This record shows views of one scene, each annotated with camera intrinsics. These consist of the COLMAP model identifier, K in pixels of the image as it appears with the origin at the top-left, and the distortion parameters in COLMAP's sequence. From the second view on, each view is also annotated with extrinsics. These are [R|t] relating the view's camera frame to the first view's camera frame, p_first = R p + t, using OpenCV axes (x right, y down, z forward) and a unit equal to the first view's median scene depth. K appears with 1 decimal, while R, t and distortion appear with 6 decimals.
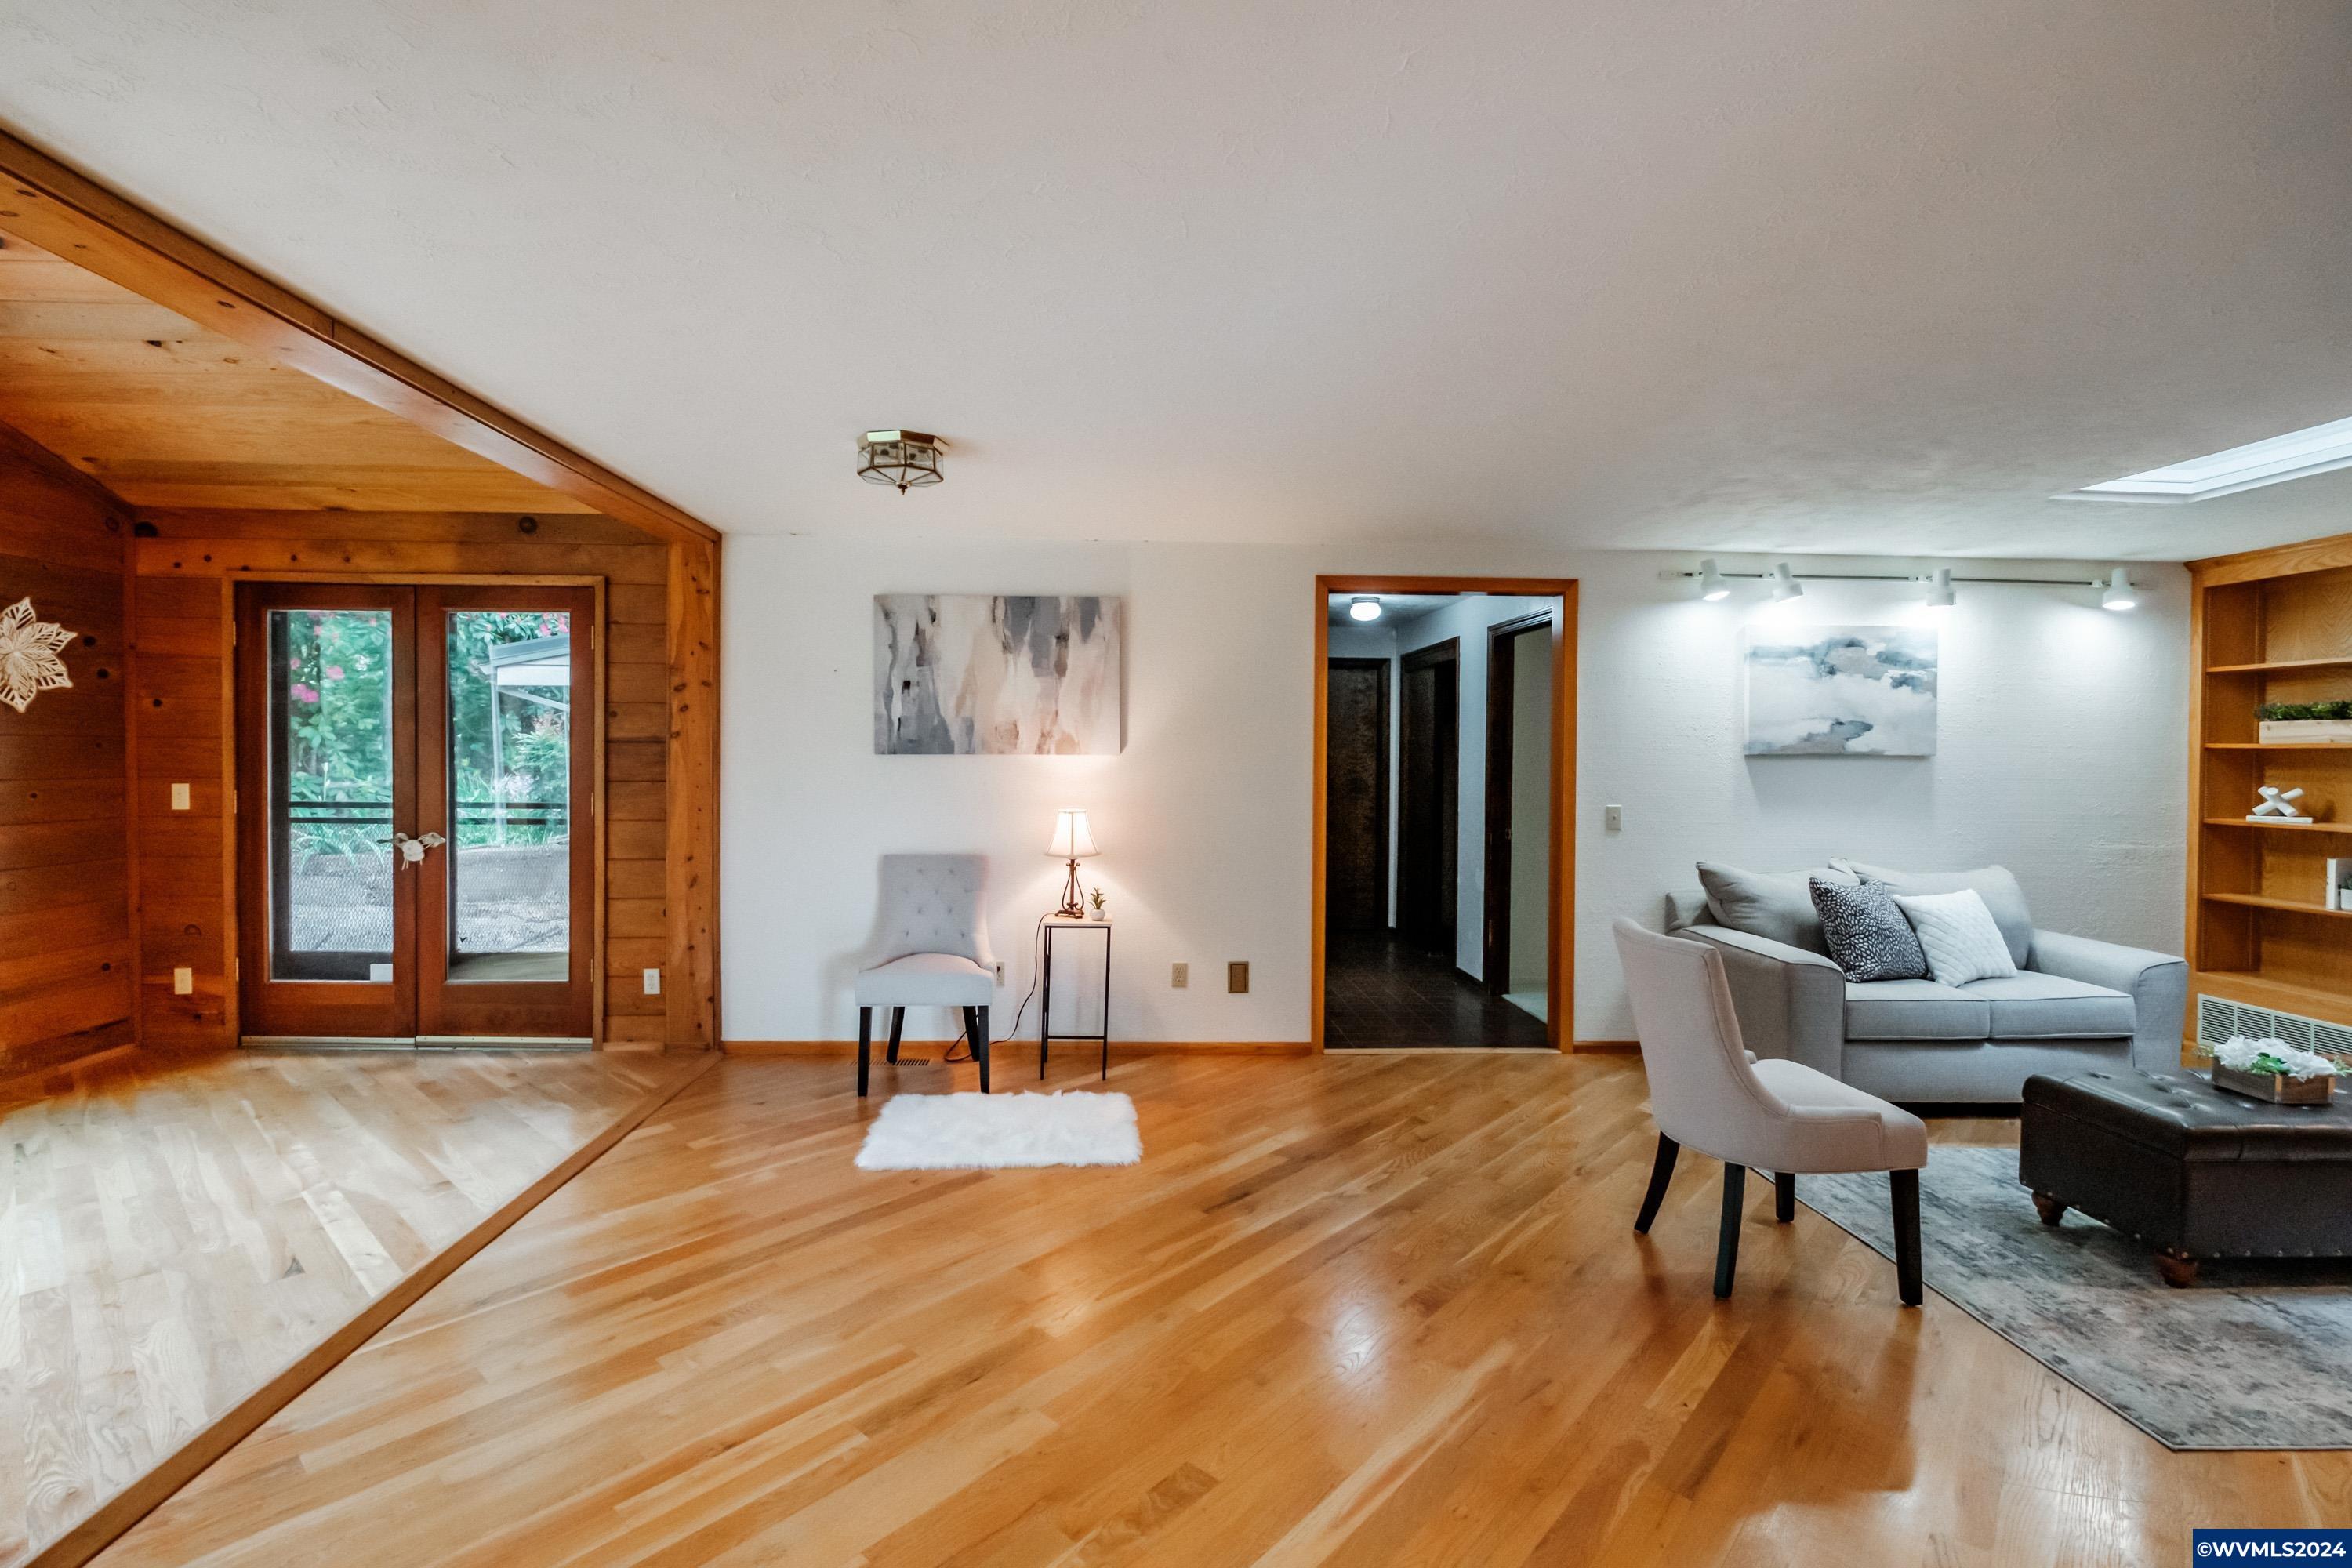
lens RADIAL K [[1029.4, 0, 1159.7], [0, 1029.4, 768.7], [0, 0, 1]] dist [-0.004614, 0.000861]
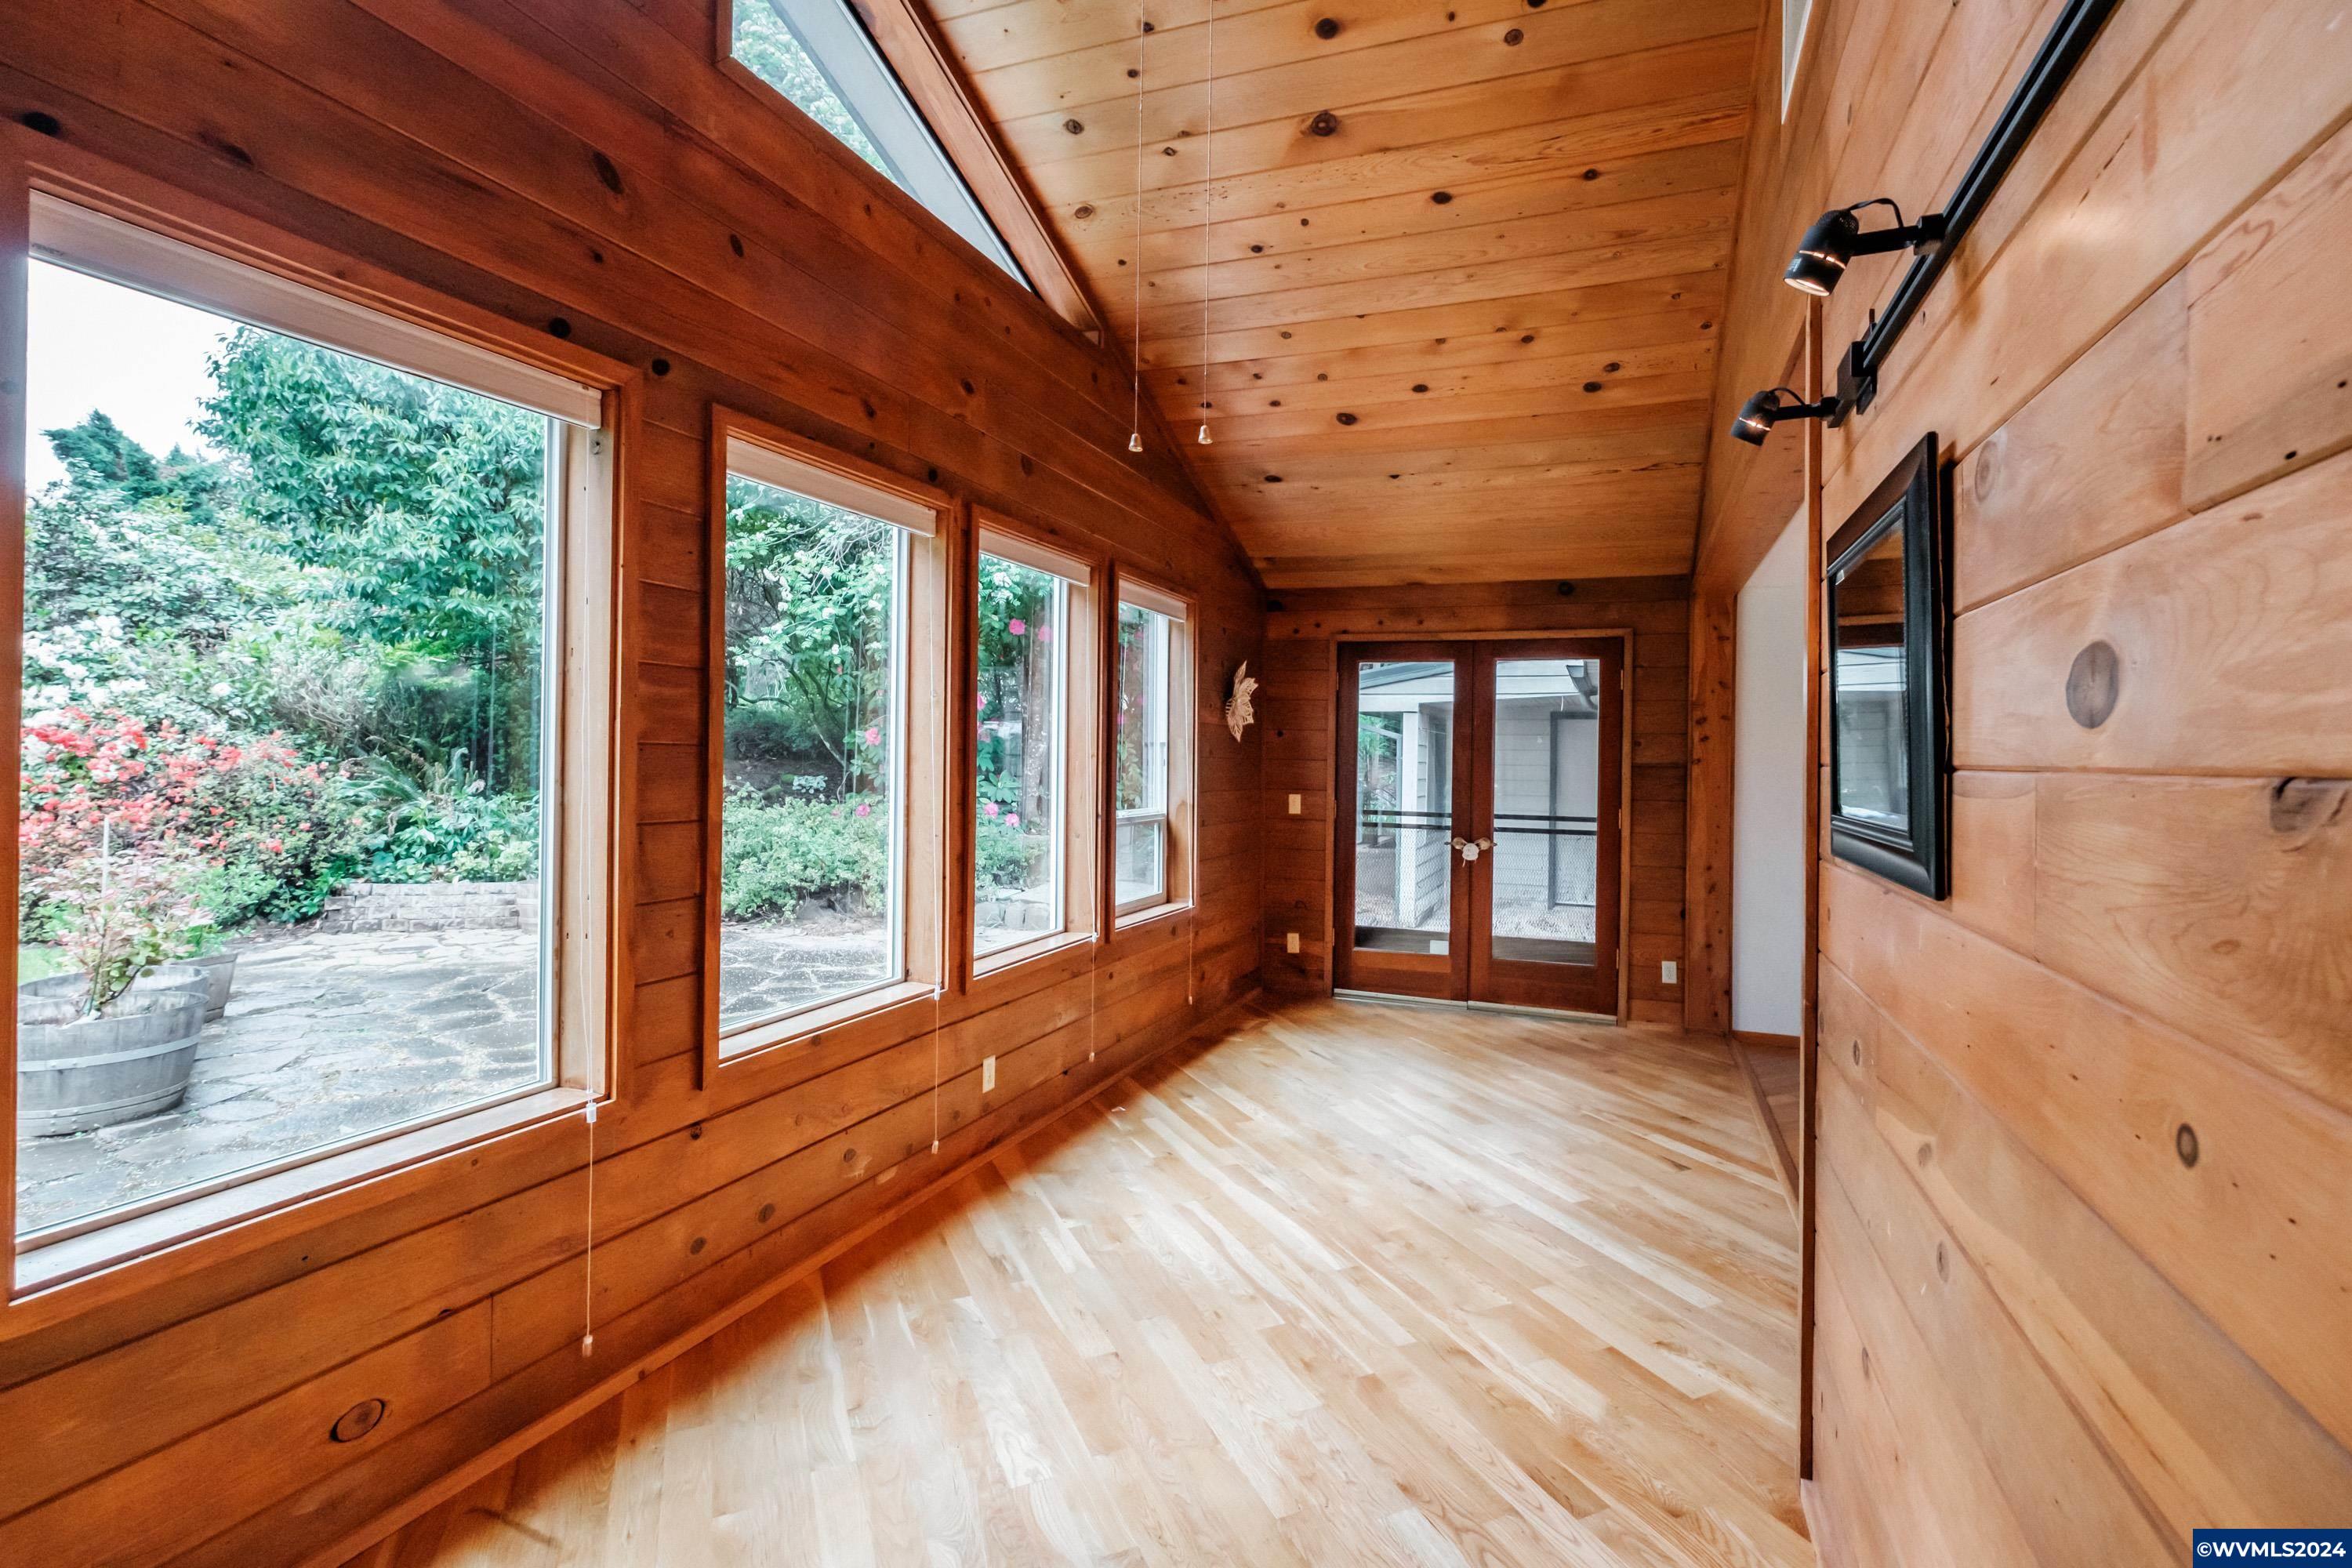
lens RADIAL K [[1029.4, 0, 1266.9], [0, 1029.4, 761.4], [0, 0, 1]] dist [-0.004614, 0.000861]
pose [[0.933035, 0.009701, -0.359656, -0.505653], [-0.017700, 0.999664, -0.018954, -0.002408], [0.359351, 0.024051, 0.932892, -0.263296]]
